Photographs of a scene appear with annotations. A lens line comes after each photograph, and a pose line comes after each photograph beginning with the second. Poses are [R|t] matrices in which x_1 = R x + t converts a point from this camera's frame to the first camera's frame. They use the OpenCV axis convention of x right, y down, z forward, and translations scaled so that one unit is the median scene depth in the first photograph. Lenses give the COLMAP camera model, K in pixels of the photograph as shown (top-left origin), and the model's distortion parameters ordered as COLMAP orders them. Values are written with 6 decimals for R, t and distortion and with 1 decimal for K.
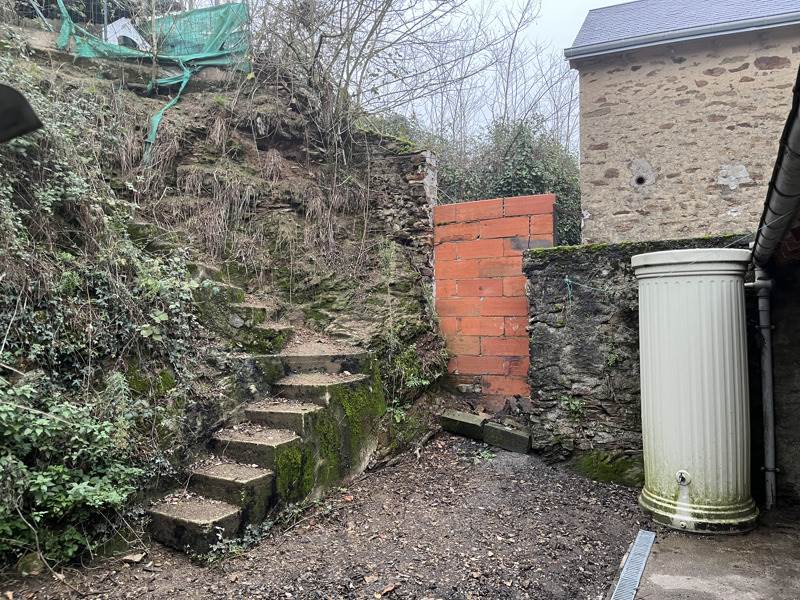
lens RADIAL K [[606.8, 0, 414.1], [0, 606.8, 284.1], [0, 0, 1]] dist [0.017951, -0.065244]
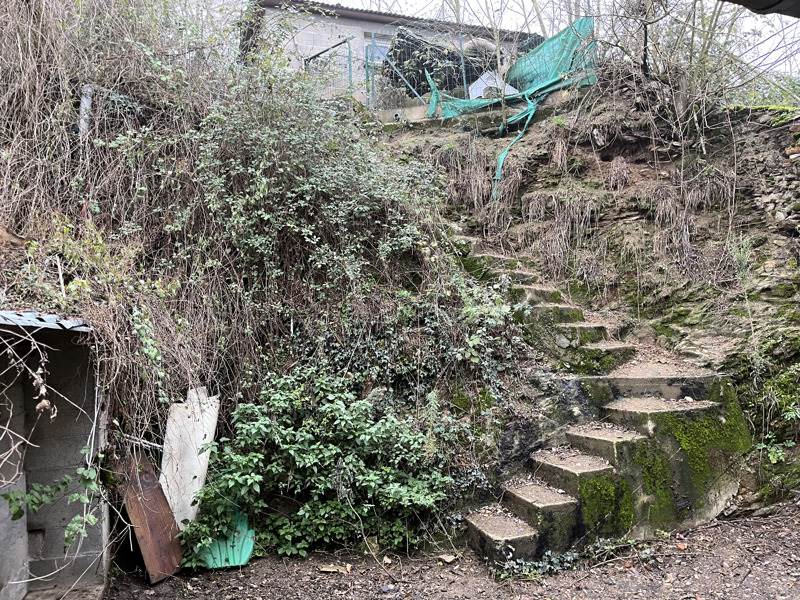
lens RADIAL K [[606.8, 0, 395.1], [0, 606.8, 277.7], [0, 0, 1]] dist [0.017951, -0.065244]
pose [[0.699536, -0.093156, -0.708500, 0.231044], [0.075202, 0.995558, -0.056648, -0.007659], [0.710630, -0.013653, 0.703434, 0.103778]]
